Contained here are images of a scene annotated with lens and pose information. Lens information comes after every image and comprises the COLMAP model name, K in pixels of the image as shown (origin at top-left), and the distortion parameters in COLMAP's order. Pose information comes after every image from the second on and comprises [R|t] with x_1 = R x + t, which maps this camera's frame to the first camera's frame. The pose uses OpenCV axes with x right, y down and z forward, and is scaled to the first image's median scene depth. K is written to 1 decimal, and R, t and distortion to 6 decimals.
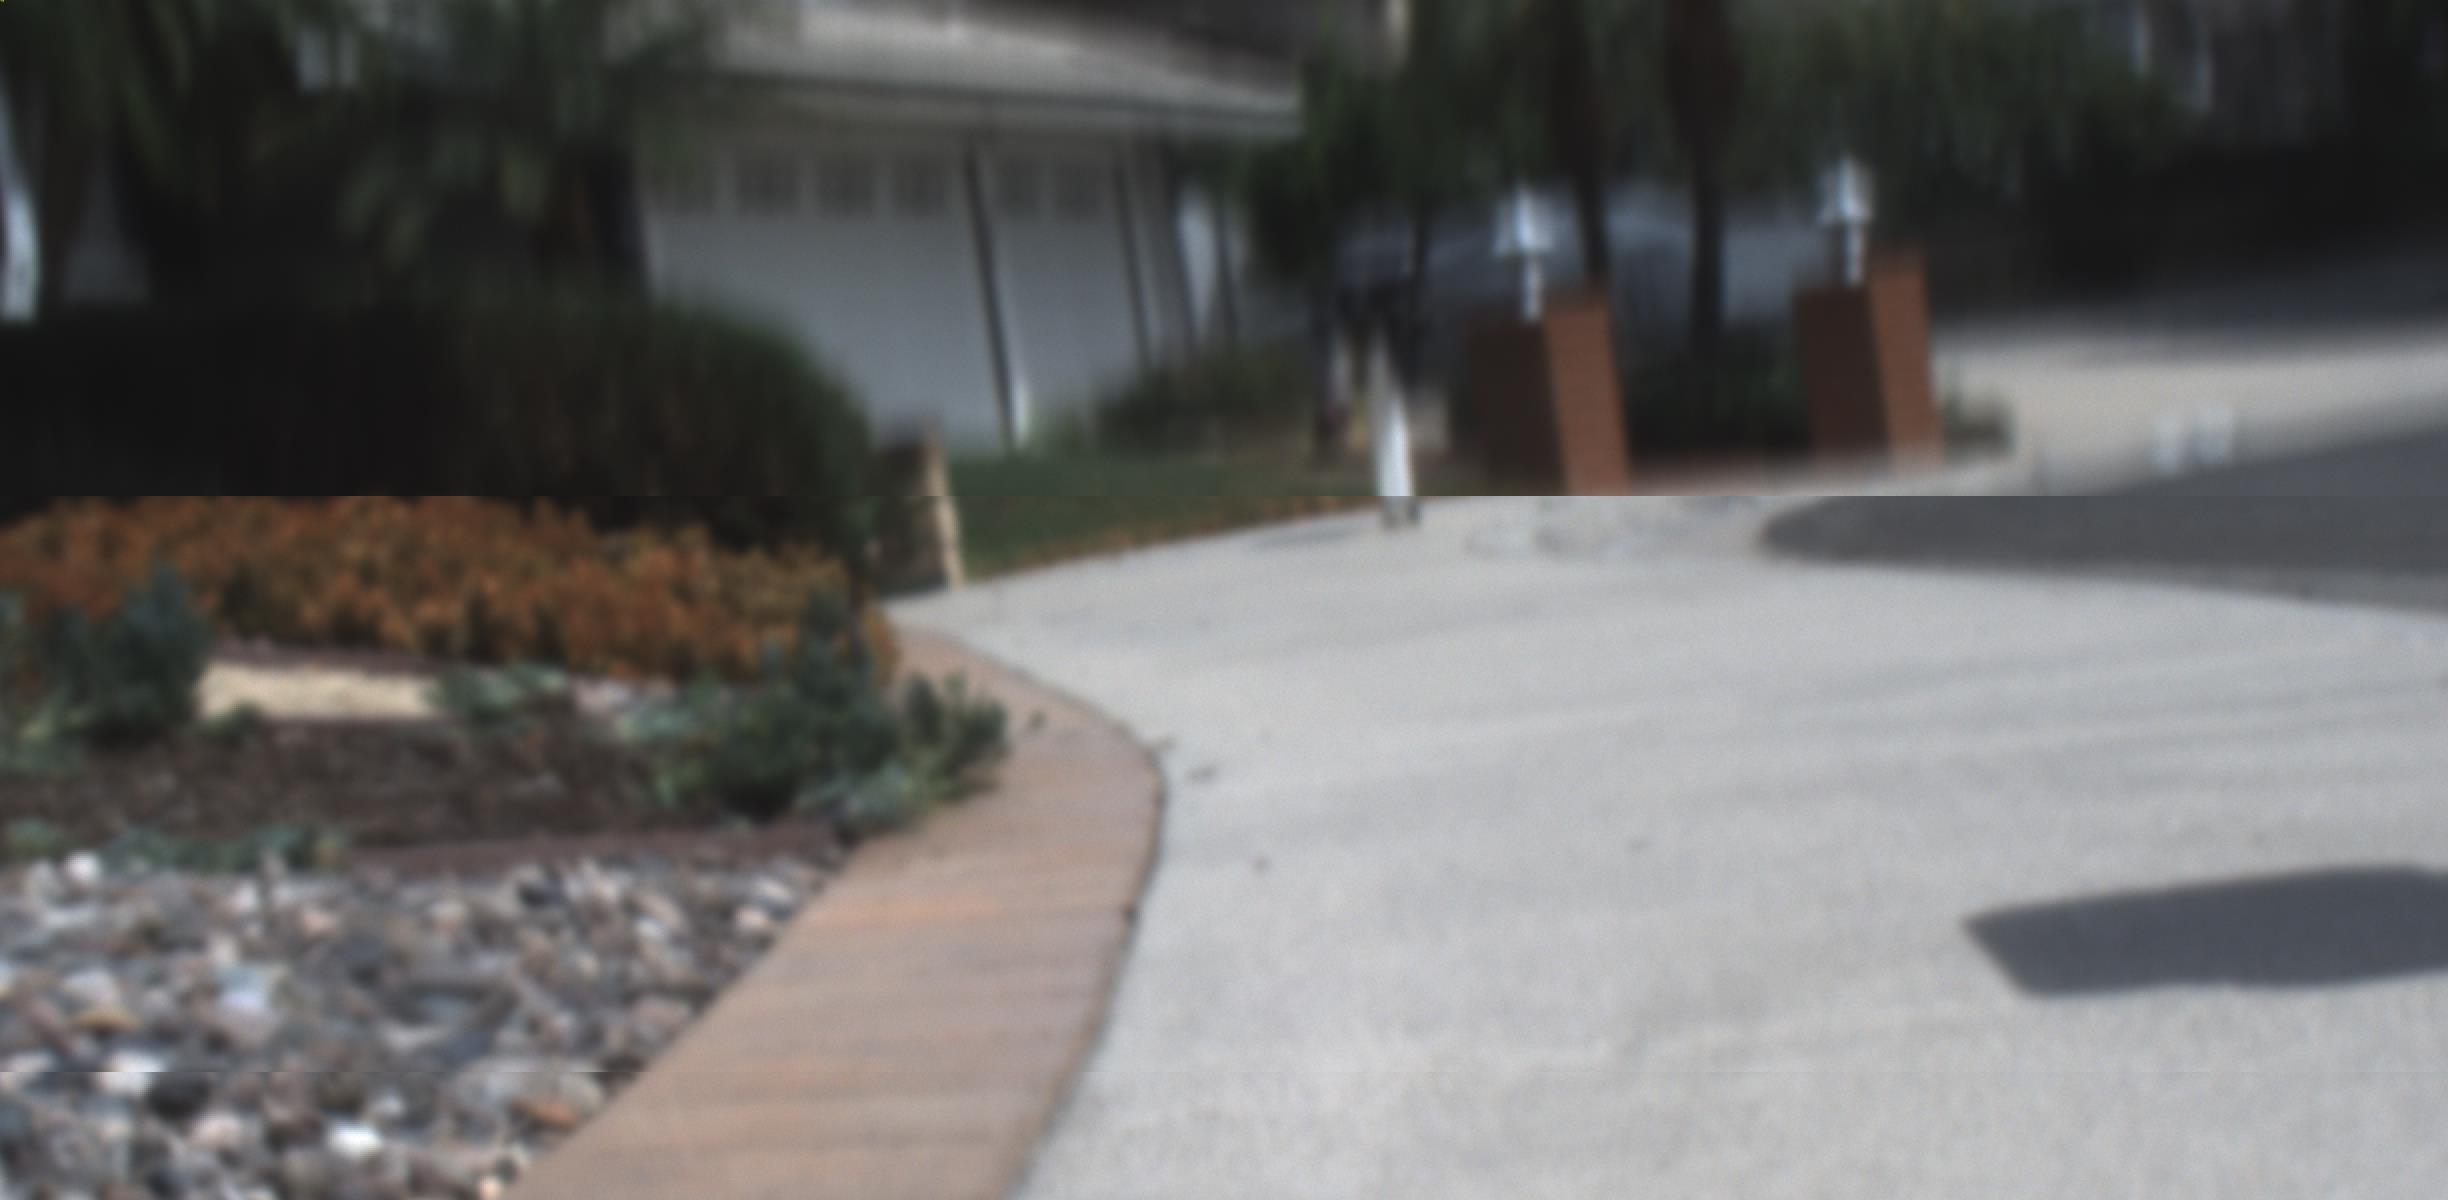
lens RADIAL K [[5382.7, 0, 1224.0], [0, 5382.7, 600.0], [0, 0, 1]] dist [0.326167, -0.330624]
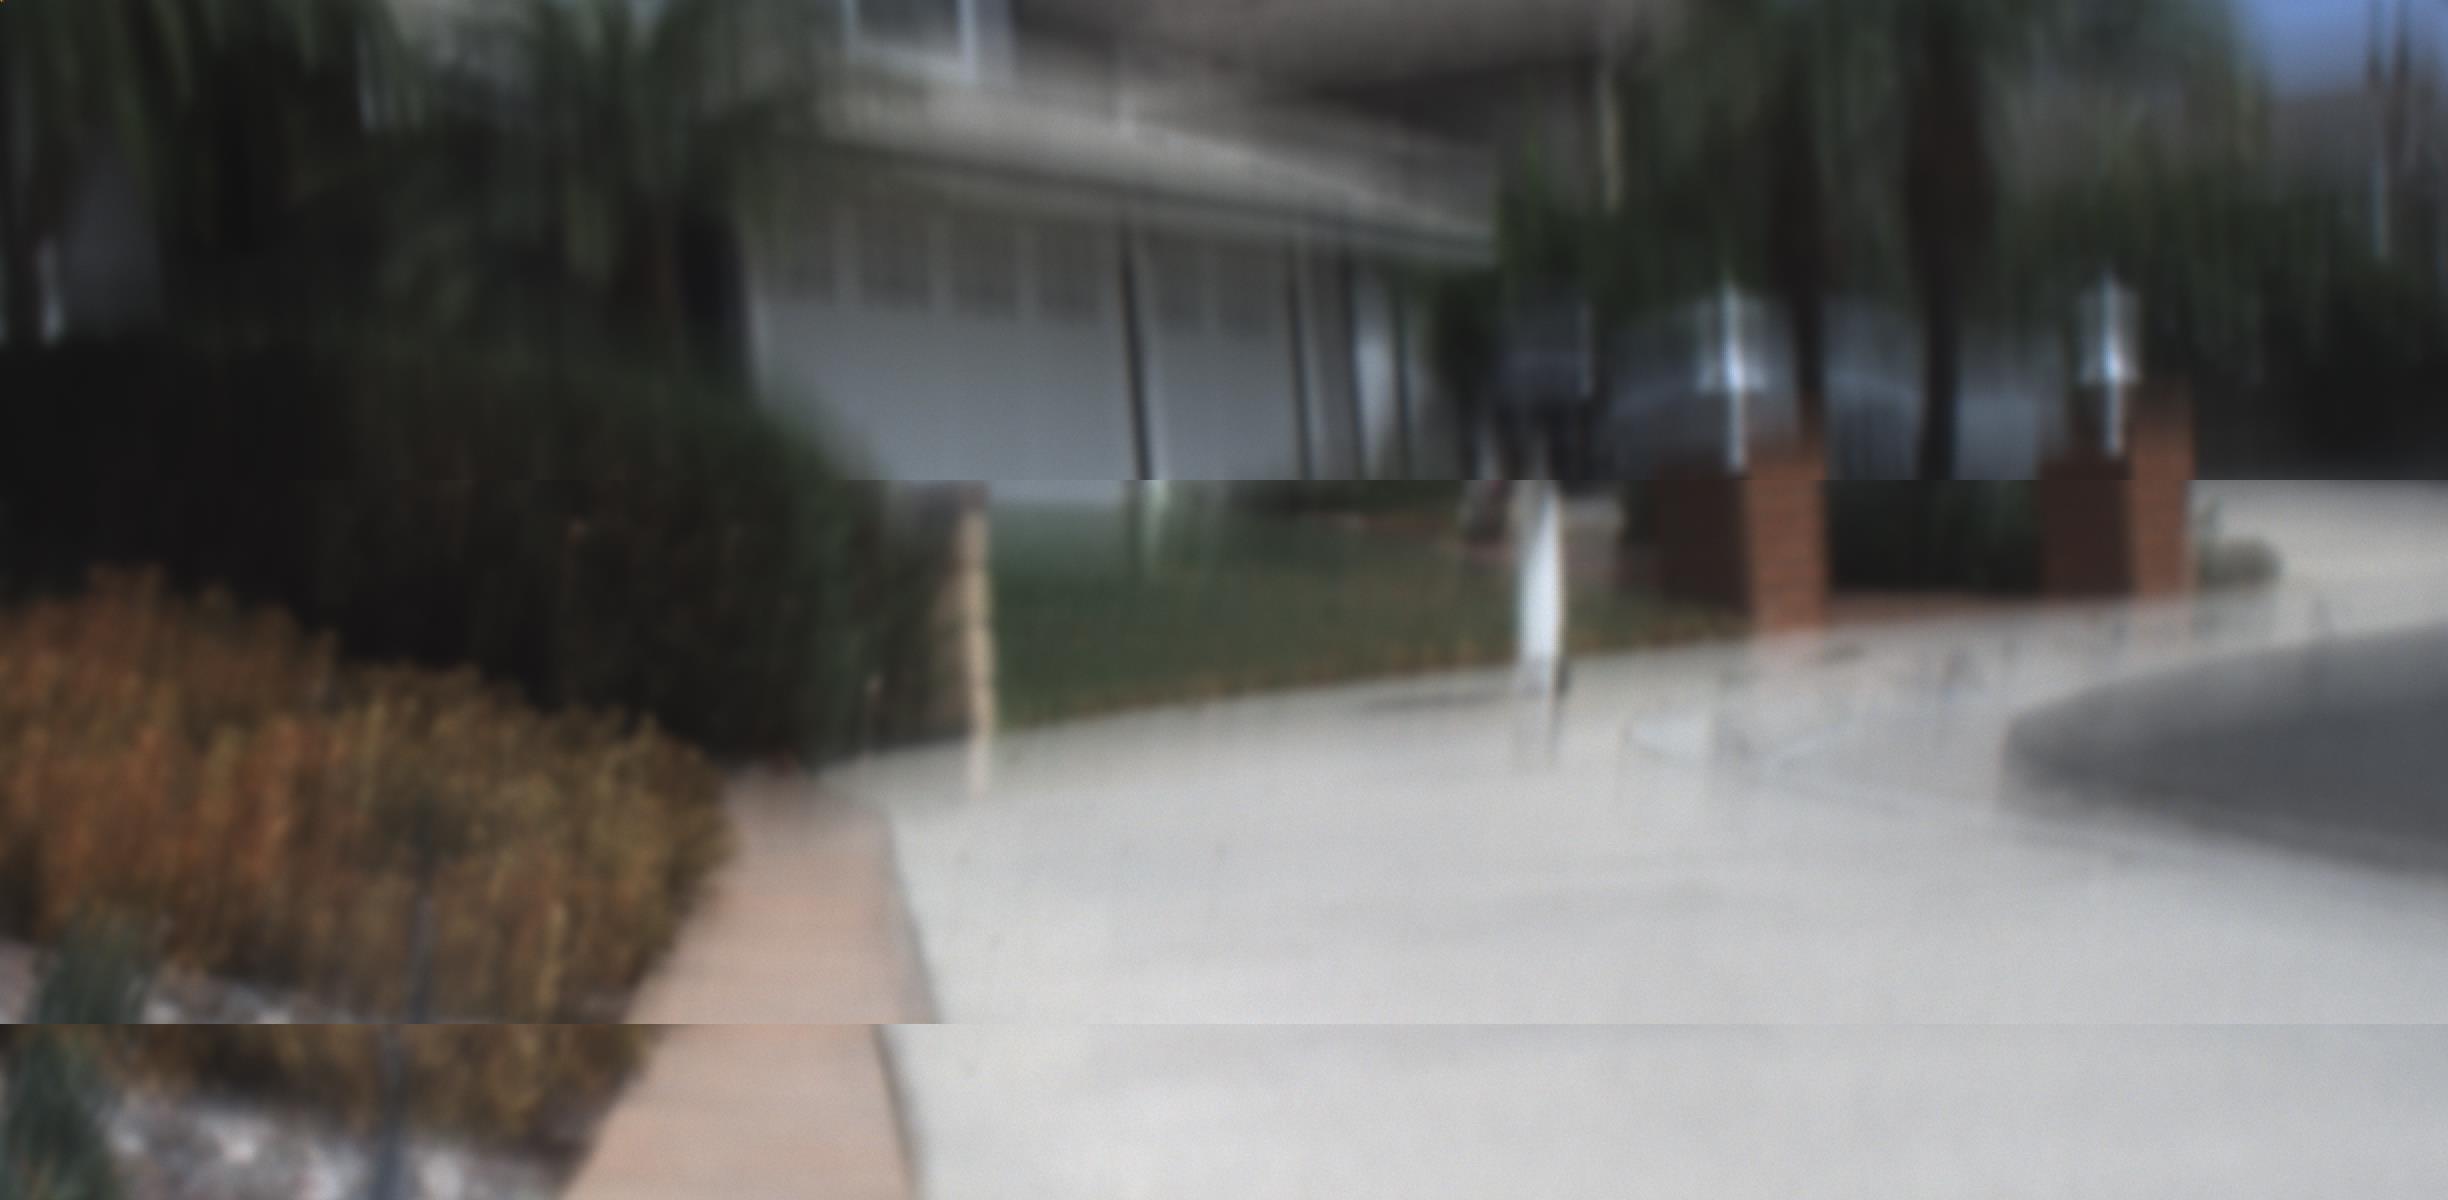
lens RADIAL K [[5382.7, 0, 1224.0], [0, 5382.7, 600.0], [0, 0, 1]] dist [0.326167, -0.330624]
pose [[0.997356, 0.063094, -0.036054, 0.006962], [-0.064073, 0.997588, -0.026687, -0.001921], [0.034283, 0.028926, 0.998993, 0.114086]]
